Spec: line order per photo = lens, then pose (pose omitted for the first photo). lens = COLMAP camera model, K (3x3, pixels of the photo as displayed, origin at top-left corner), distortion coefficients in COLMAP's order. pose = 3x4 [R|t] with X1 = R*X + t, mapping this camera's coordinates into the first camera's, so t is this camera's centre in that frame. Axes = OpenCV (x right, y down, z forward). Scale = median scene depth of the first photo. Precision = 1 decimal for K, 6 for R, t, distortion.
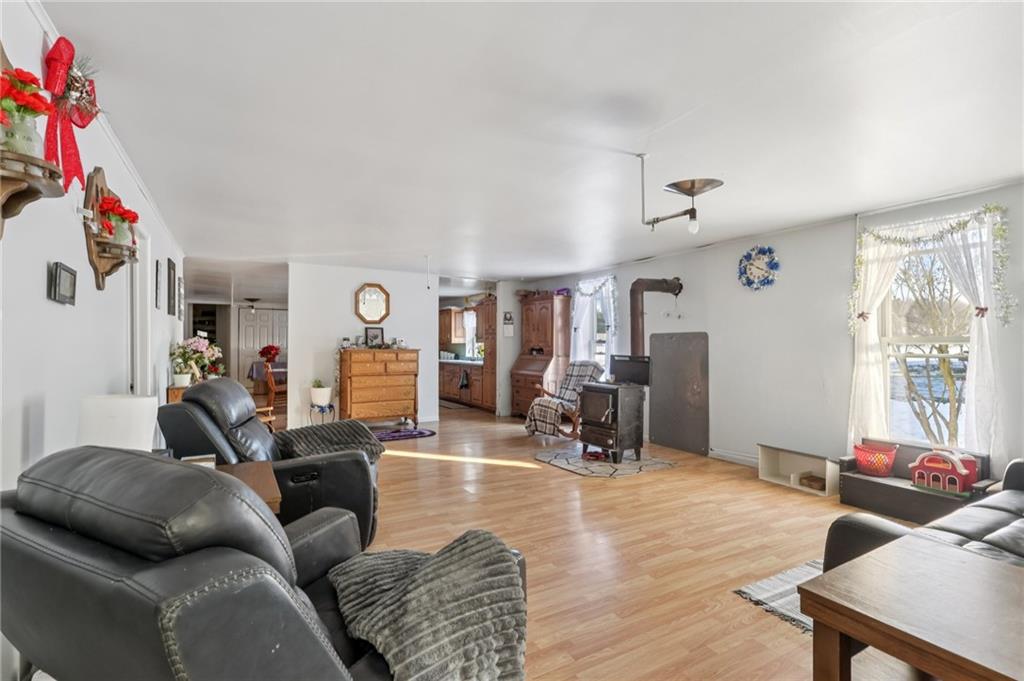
lens RADIAL K [[484.6, 0, 513.3], [0, 484.6, 342.2], [0, 0, 1]] dist [0.013535, 0.000280]
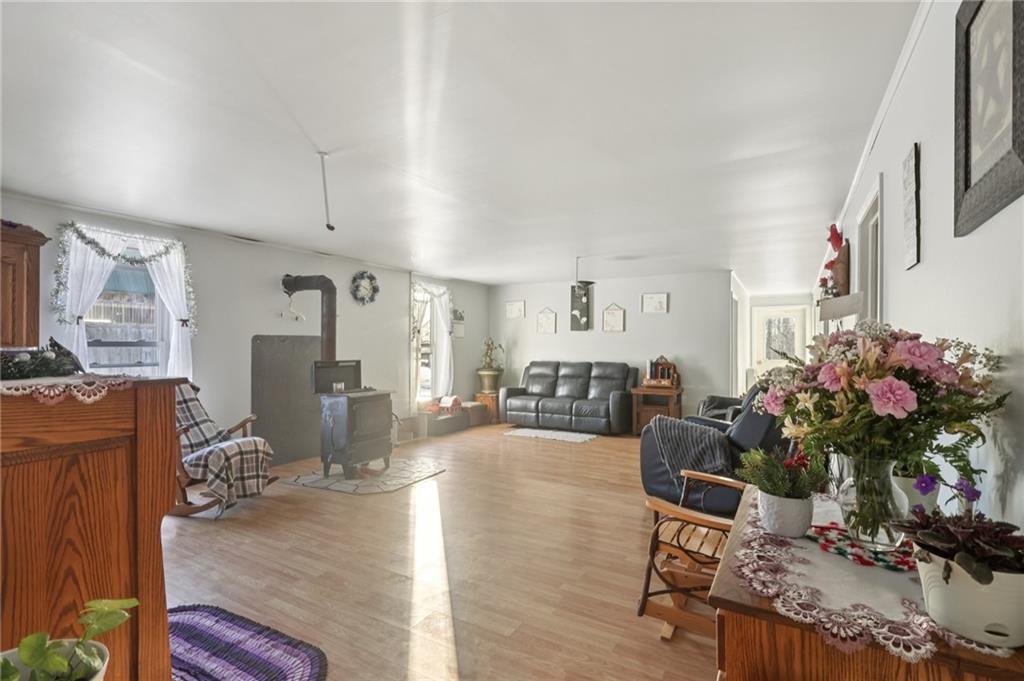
lens RADIAL K [[484.6, 0, 513.3], [0, 484.6, 342.2], [0, 0, 1]] dist [0.013535, 0.000280]
pose [[-0.488522, 0.008819, 0.872507, -0.693407], [-0.004359, 0.999912, -0.012547, 0.002882], [-0.872541, -0.009933, -0.488441, 1.118243]]
